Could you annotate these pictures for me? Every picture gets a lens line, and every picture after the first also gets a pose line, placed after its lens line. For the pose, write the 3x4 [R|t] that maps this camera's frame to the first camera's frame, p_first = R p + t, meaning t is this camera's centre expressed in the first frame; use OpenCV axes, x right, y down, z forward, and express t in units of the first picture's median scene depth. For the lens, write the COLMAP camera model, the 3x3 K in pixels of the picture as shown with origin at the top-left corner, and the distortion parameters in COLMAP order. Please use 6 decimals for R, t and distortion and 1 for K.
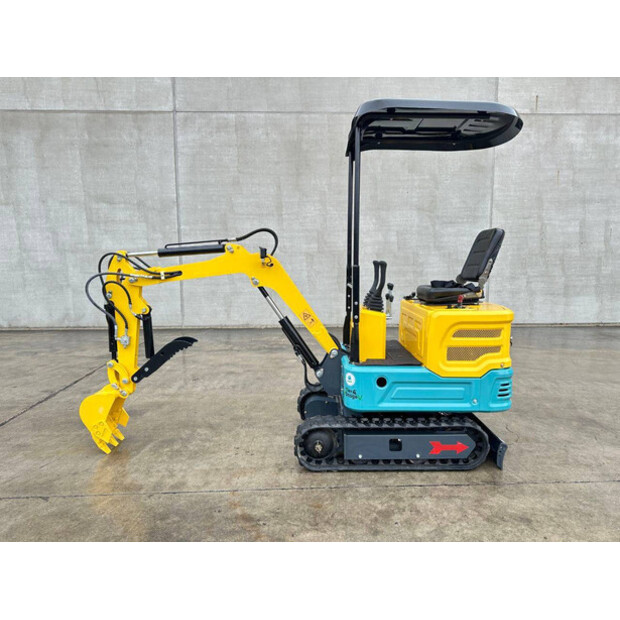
lens RADIAL K [[435.0, 0, 312.0], [0, 435.0, 307.5], [0, 0, 1]] dist [0.057040, -0.072390]
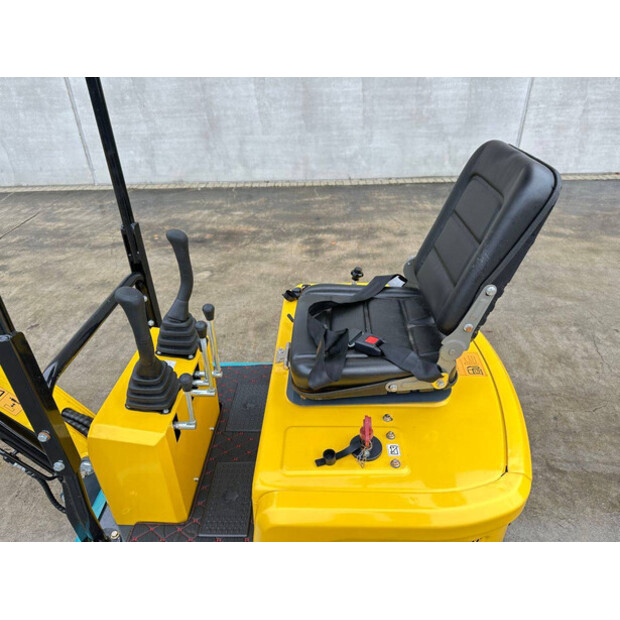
lens RADIAL K [[435.0, 0, 313.5], [0, 435.0, 315.1], [0, 0, 1]] dist [0.057040, -0.072390]
pose [[0.999303, -0.000109, -0.037320, 0.284521], [0.016273, 0.901195, 0.433109, -0.207585], [0.033585, -0.433414, 0.900569, 0.688471]]
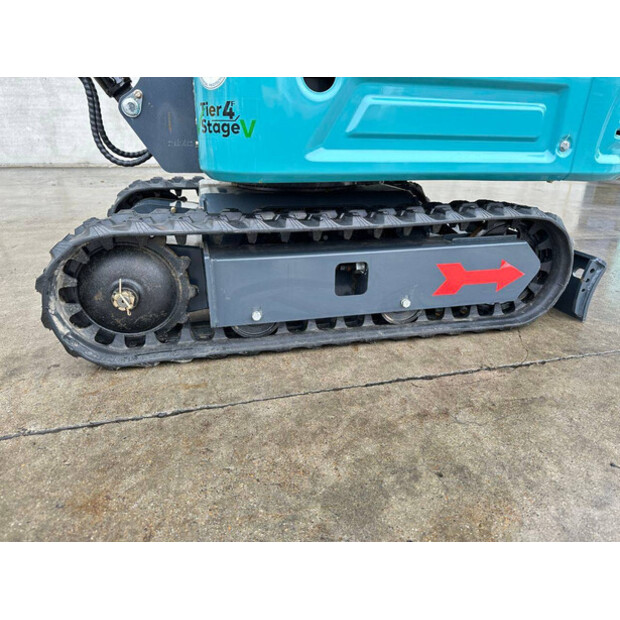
lens RADIAL K [[435.0, 0, 316.0], [0, 435.0, 308.0], [0, 0, 1]] dist [0.057040, -0.072390]
pose [[0.970797, -0.068783, 0.229831, 0.069455], [0.004998, 0.963608, 0.267274, 0.217924], [-0.239850, -0.258320, 0.935811, 0.598095]]
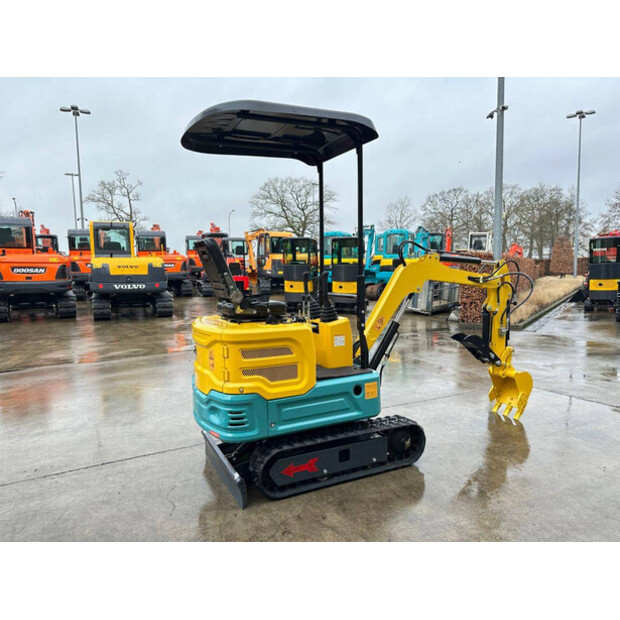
lens RADIAL K [[435.0, 0, 310.9], [0, 435.0, 309.1], [0, 0, 1]] dist [0.057040, -0.072390]
pose [[-0.895245, 0.055948, -0.442047, 0.614563], [-0.032189, 0.981373, 0.189398, -0.211053], [0.444409, 0.183786, -0.876768, 1.888328]]
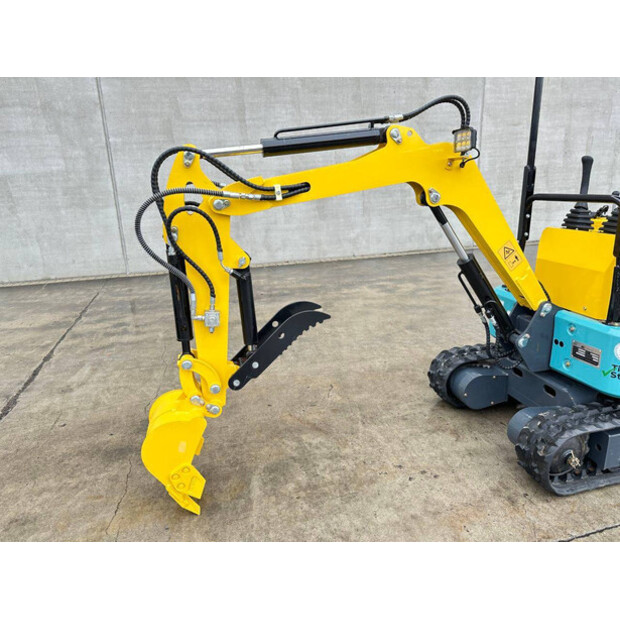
lens RADIAL K [[435.0, 0, 307.6], [0, 435.0, 312.9], [0, 0, 1]] dist [0.057040, -0.072390]
pose [[0.974366, -0.093808, 0.204479, -0.422226], [0.057571, 0.982622, 0.176461, -0.021179], [-0.217479, -0.160166, 0.962834, 0.457376]]
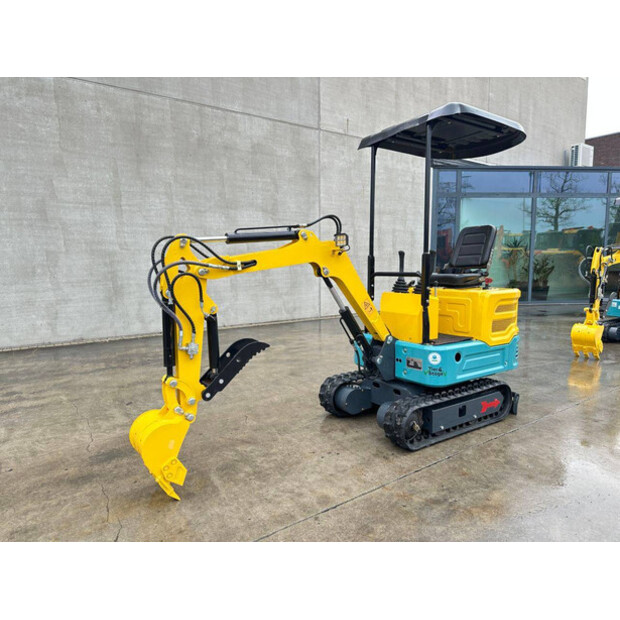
lens RADIAL K [[435.0, 0, 309.3], [0, 435.0, 311.3], [0, 0, 1]] dist [0.057040, -0.072390]
pose [[0.834053, -0.064776, 0.547868, -0.679034], [0.066621, 0.997641, 0.016532, 0.008753], [-0.547646, 0.022711, 0.836402, 0.232477]]
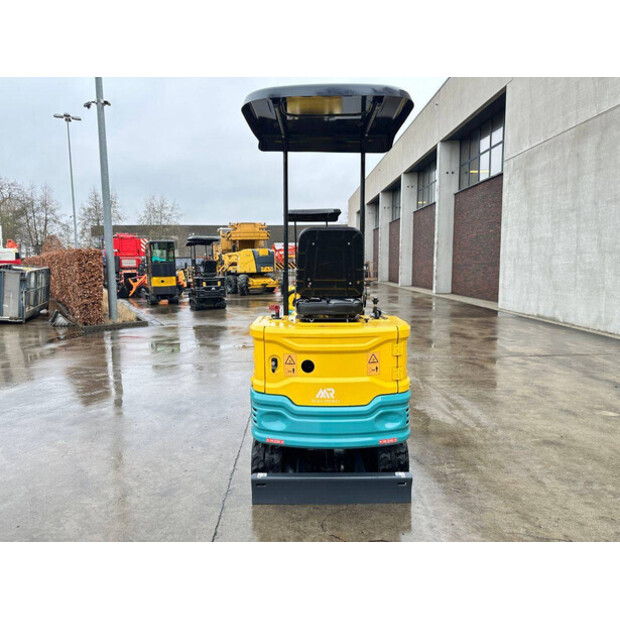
lens RADIAL K [[435.0, 0, 307.2], [0, 435.0, 311.8], [0, 0, 1]] dist [0.057040, -0.072390]
pose [[-0.005843, 0.113963, -0.993468, 1.154606], [-0.102454, 0.988188, 0.113959, -0.114530], [0.994721, 0.102450, 0.005902, 0.966612]]
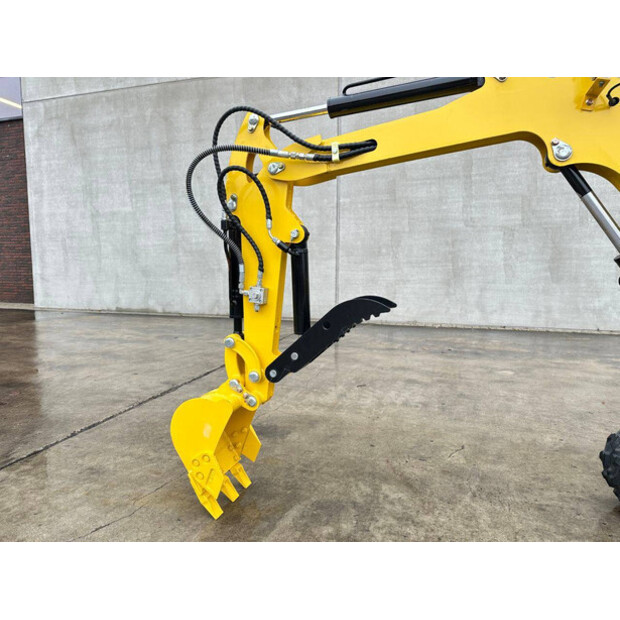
lens RADIAL K [[435.0, 0, 310.7], [0, 435.0, 311.8], [0, 0, 1]] dist [0.057040, -0.072390]
pose [[0.945351, 0.039605, -0.323640, -0.209811], [-0.043279, 0.999054, -0.004161, 0.093744], [0.323169, 0.017940, 0.946171, 0.557319]]
